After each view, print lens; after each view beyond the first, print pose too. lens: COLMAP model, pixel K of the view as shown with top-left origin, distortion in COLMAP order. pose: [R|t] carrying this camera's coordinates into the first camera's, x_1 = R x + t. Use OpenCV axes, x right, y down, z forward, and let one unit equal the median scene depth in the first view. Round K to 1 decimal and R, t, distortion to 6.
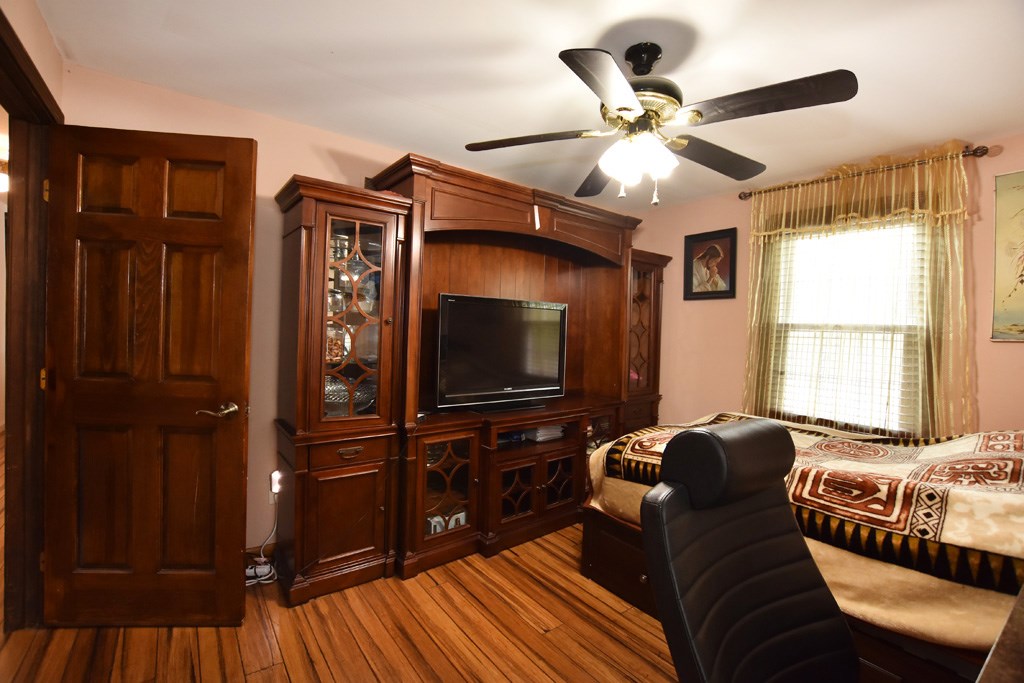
lens RADIAL K [[447.9, 0, 510.5], [0, 447.9, 341.0], [0, 0, 1]] dist [-0.034215, 0.000272]
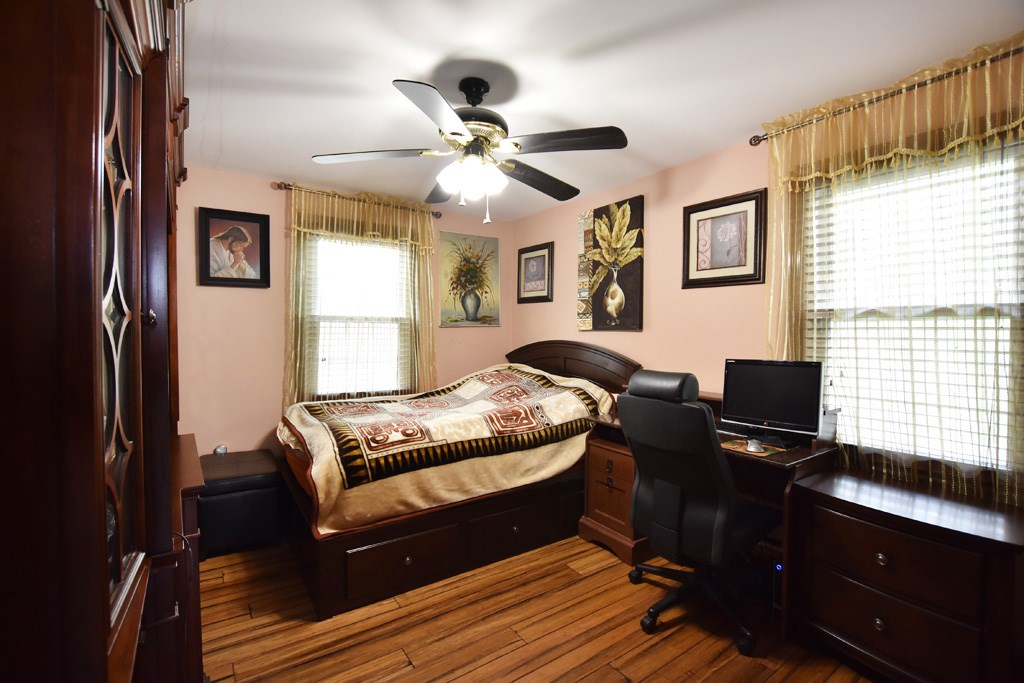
lens RADIAL K [[447.9, 0, 511.0], [0, 447.9, 341.5], [0, 0, 1]] dist [-0.034215, 0.000272]
pose [[0.037458, -0.056952, 0.997674, -0.590576], [0.019254, 0.998230, 0.056261, -0.033534], [-0.999113, 0.017102, 0.038488, 0.578069]]
